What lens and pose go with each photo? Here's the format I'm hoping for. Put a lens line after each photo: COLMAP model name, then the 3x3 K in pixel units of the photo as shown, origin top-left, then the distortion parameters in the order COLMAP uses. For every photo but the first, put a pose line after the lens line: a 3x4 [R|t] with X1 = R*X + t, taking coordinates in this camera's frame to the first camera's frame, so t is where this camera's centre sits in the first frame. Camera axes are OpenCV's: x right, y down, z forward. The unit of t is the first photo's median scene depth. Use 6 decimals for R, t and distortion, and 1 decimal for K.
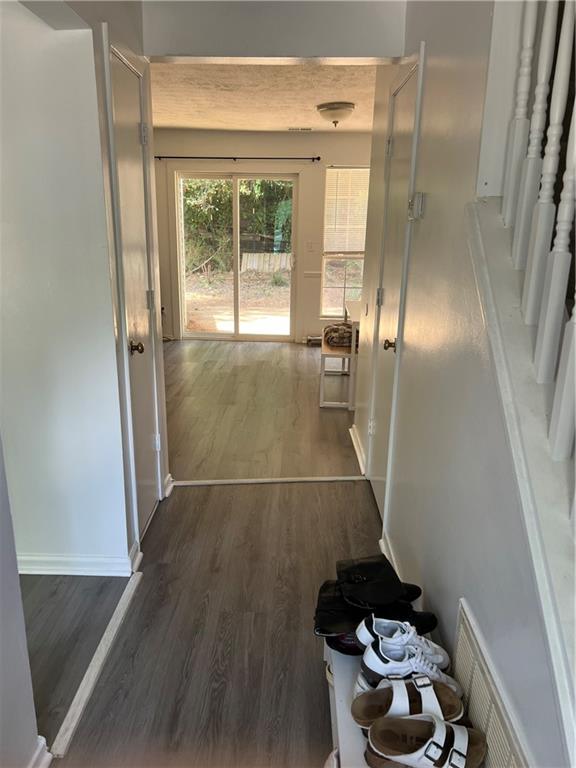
lens RADIAL K [[578.0, 0, 285.9], [0, 578.0, 382.6], [0, 0, 1]] dist [0.032033, -0.023821]
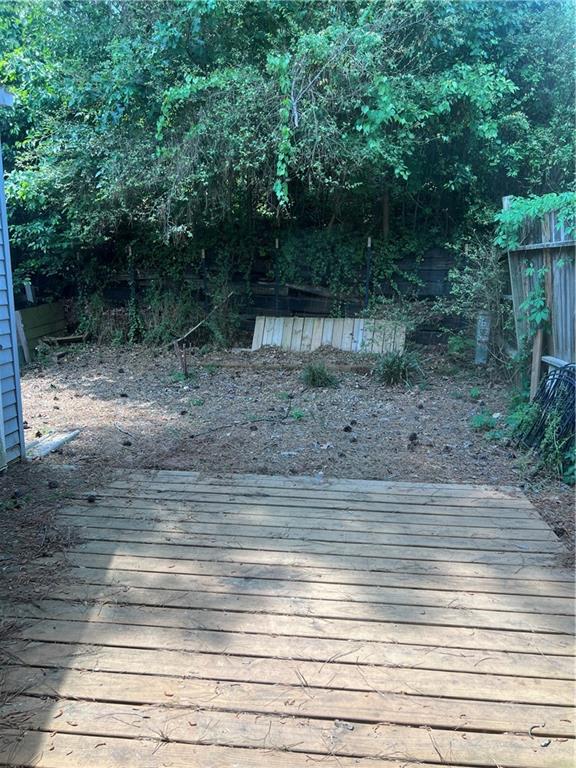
lens RADIAL K [[578.0, 0, 288.6], [0, 578.0, 385.0], [0, 0, 1]] dist [0.032033, -0.023821]
pose [[0.998052, 0.025364, -0.057000, -0.009202], [-0.029326, 0.997130, -0.069793, -0.119070], [0.055066, 0.071328, 0.995932, 0.446566]]
